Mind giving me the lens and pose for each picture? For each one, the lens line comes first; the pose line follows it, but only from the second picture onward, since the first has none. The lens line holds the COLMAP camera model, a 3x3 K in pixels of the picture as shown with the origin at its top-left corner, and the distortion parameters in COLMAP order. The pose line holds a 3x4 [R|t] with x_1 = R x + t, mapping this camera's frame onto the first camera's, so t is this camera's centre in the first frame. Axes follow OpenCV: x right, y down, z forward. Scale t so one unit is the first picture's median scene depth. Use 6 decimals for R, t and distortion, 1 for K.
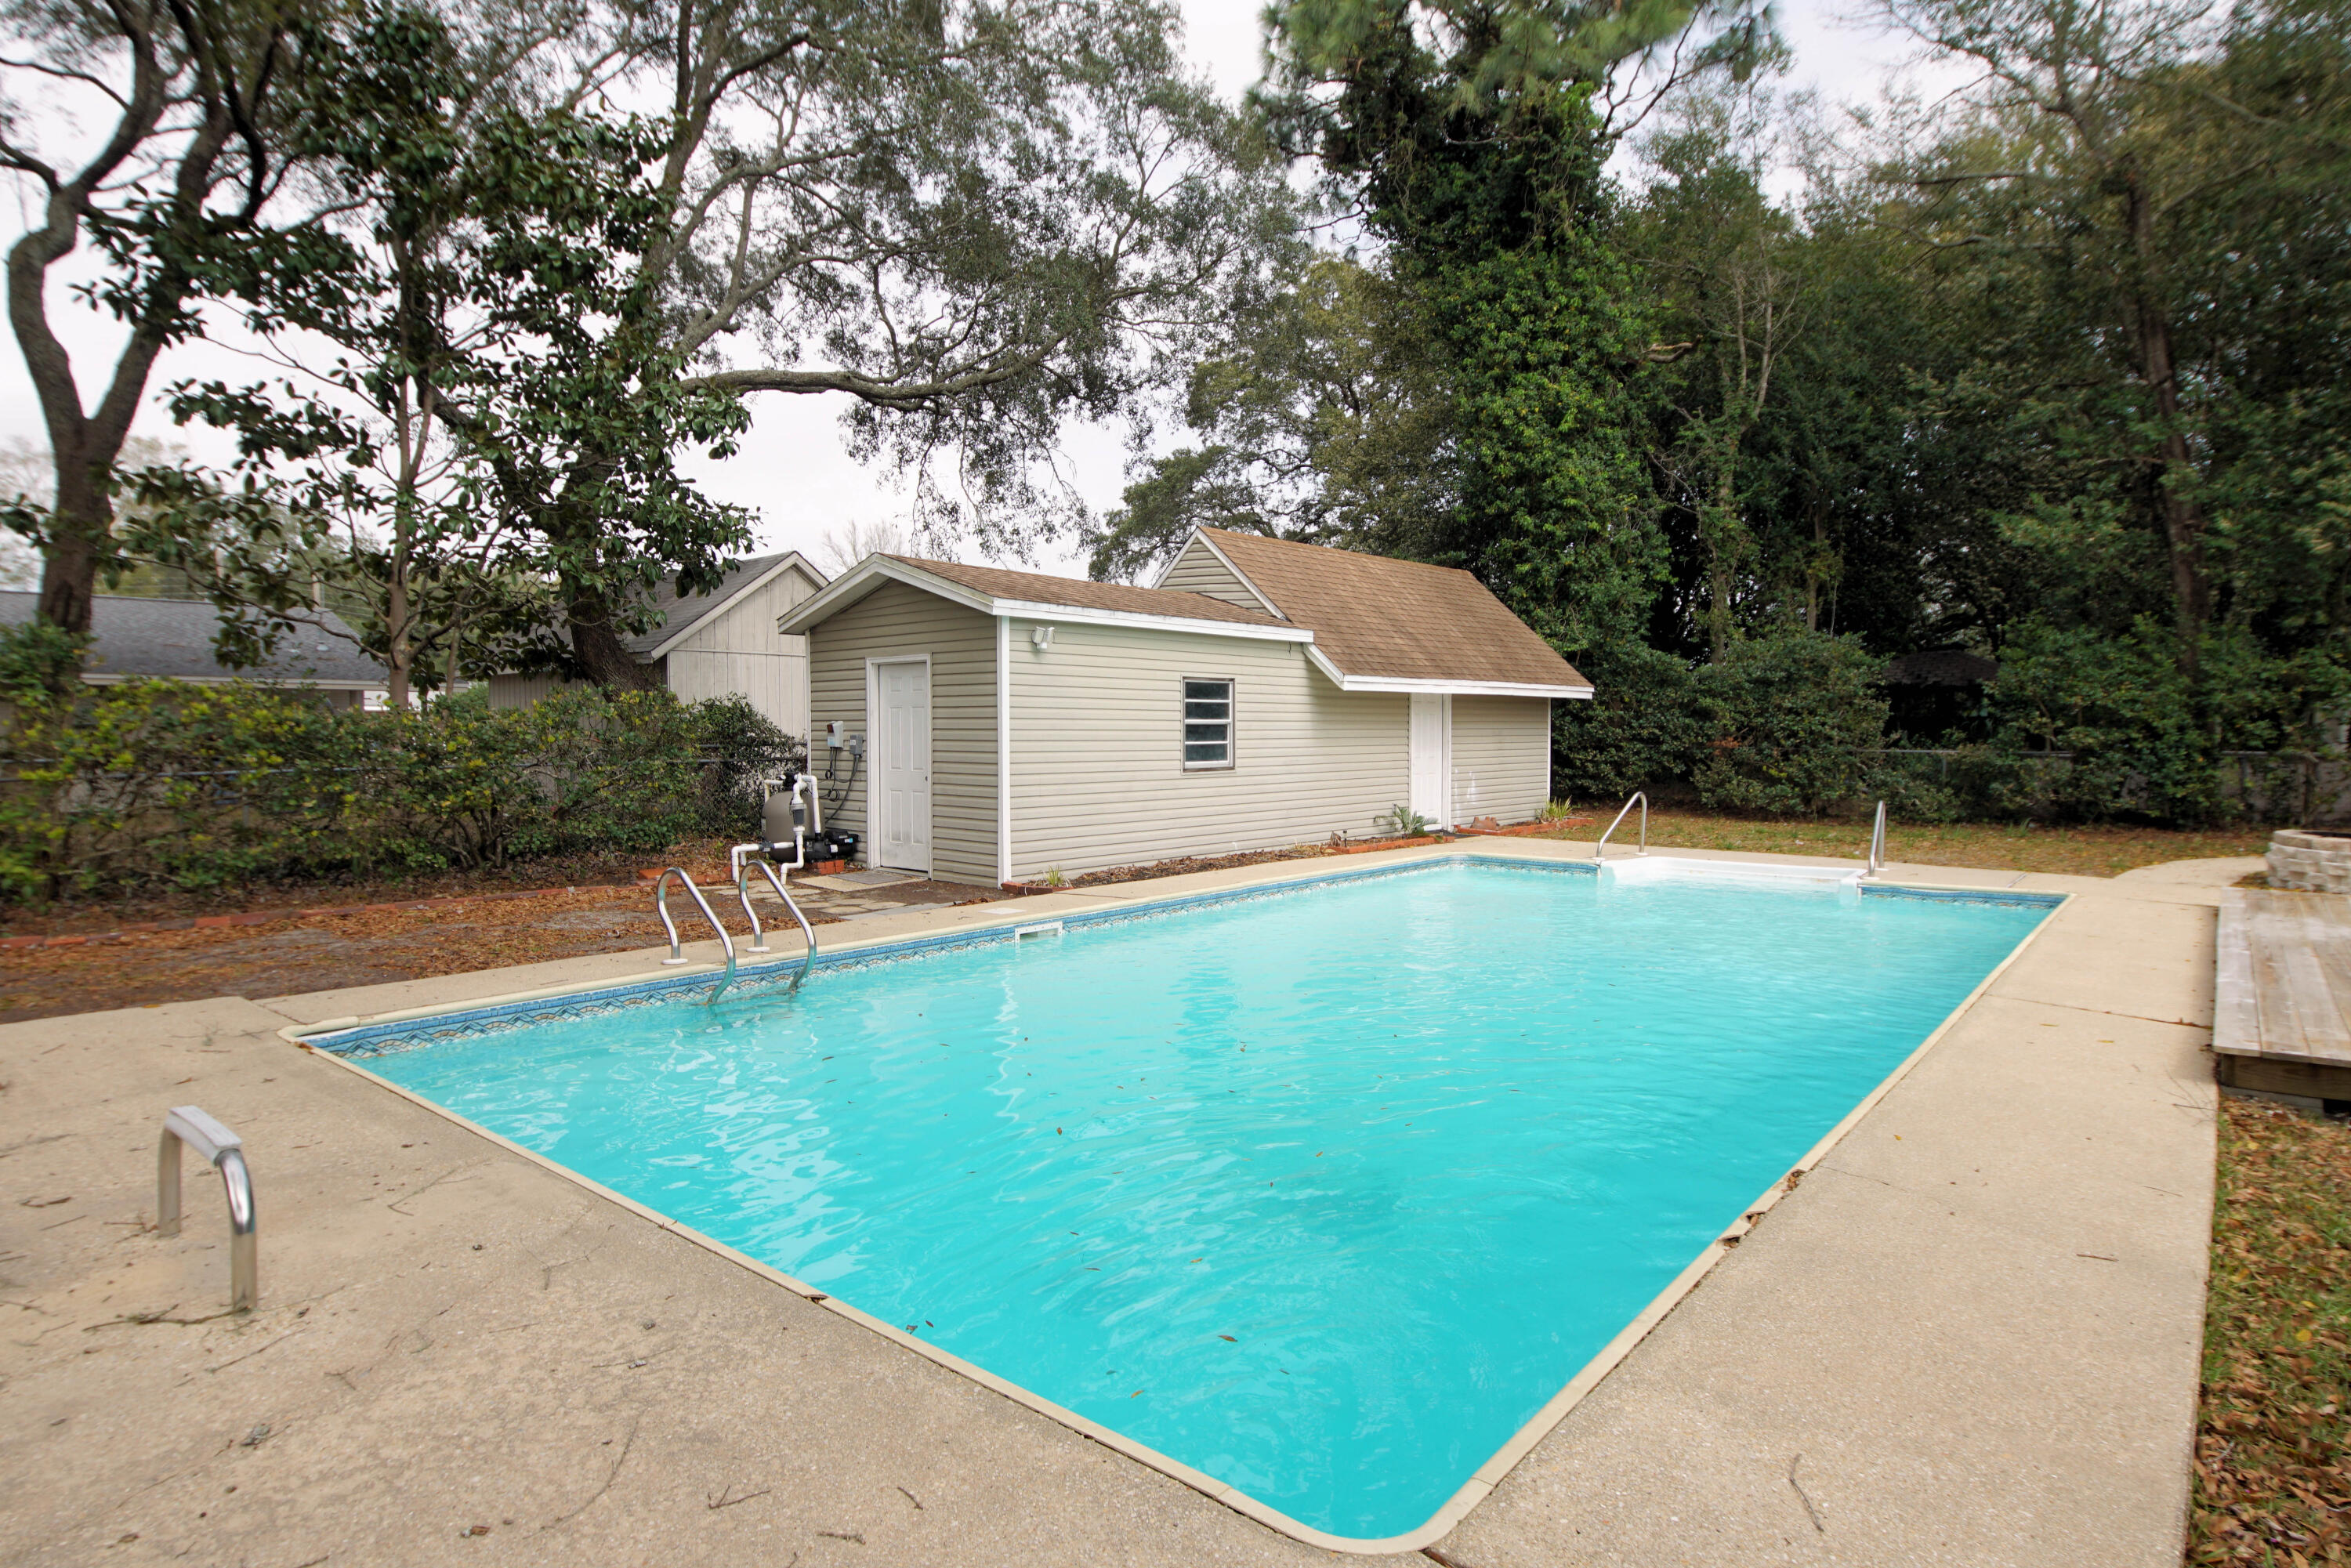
lens RADIAL K [[1258.5, 0, 1154.6], [0, 1258.5, 777.2], [0, 0, 1]] dist [0.037934, -0.035696]
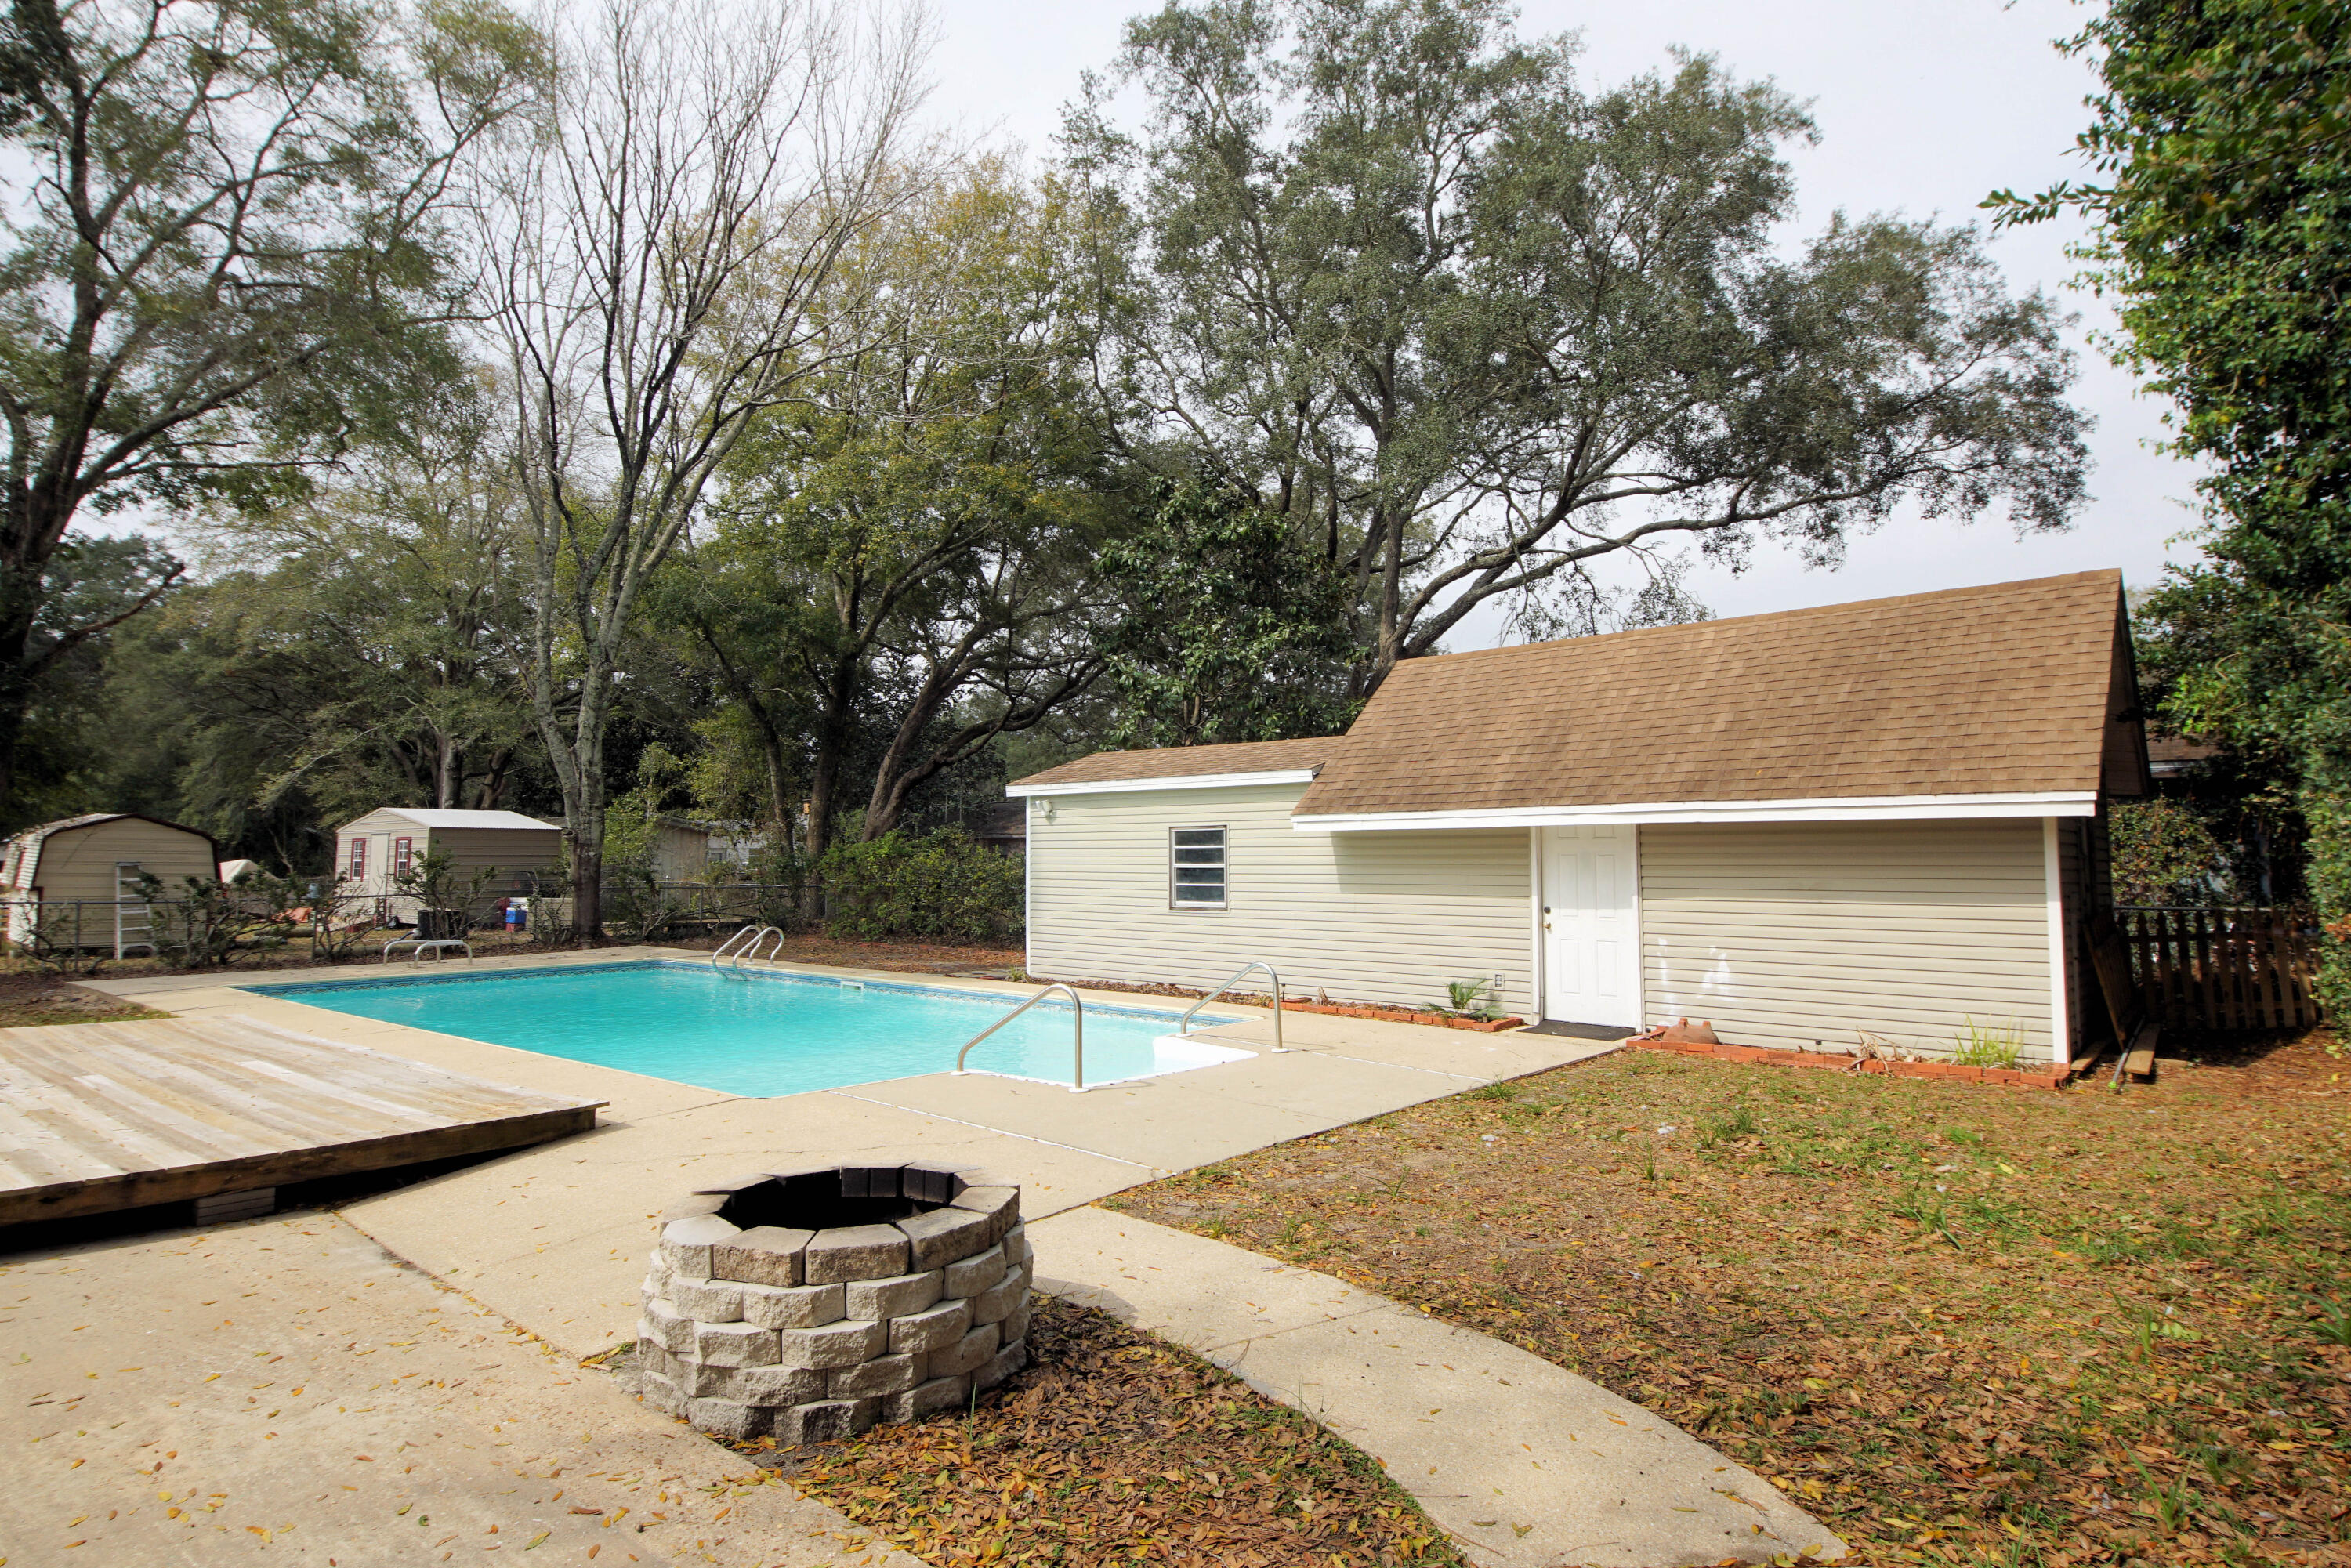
lens RADIAL K [[1258.5, 0, 1154.6], [0, 1258.5, 777.2], [0, 0, 1]] dist [0.037934, -0.035696]
pose [[0.011231, -0.065611, -0.997782, 0.839422], [-0.038757, 0.997067, -0.066000, -0.034220], [0.999186, 0.039413, 0.008655, 0.688639]]
